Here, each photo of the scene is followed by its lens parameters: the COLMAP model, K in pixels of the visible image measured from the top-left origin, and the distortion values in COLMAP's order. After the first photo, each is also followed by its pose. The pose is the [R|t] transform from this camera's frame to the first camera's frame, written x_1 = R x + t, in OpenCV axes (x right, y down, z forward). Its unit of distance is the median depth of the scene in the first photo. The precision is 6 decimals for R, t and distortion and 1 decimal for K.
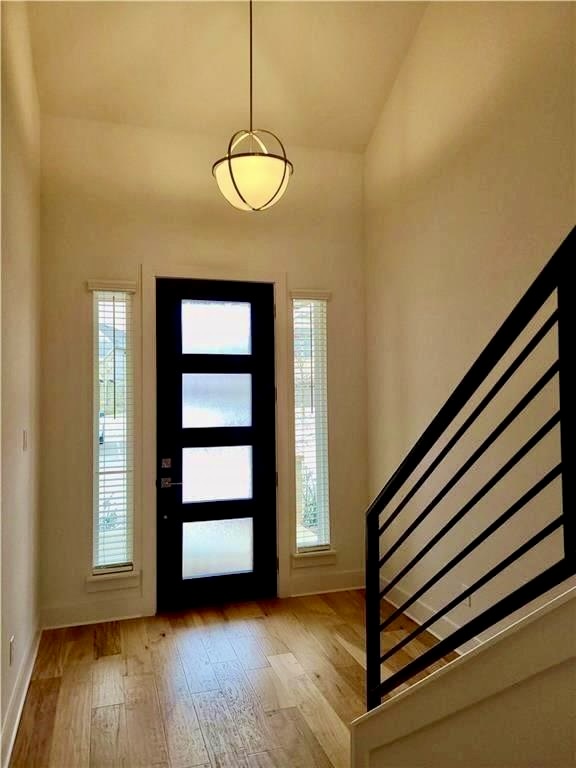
lens RADIAL K [[573.5, 0, 288.0], [0, 573.5, 384.0], [0, 0, 1]] dist [0.074983, -0.064686]
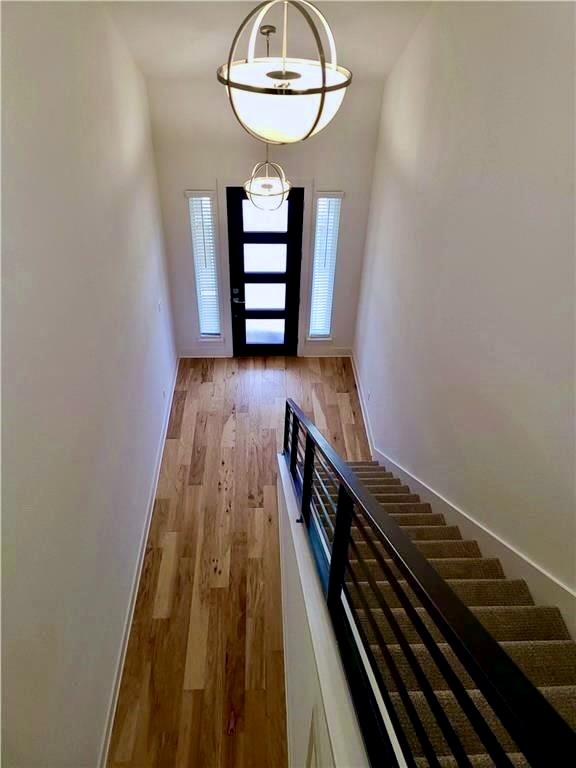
lens RADIAL K [[573.5, 0, 288.0], [0, 573.5, 384.0], [0, 0, 1]] dist [0.074983, -0.064686]
pose [[0.962463, 0.202106, -0.181160, 0.326416], [-0.033704, 0.751297, 0.659103, -0.827303], [0.269313, -0.628257, 0.729907, -0.437685]]
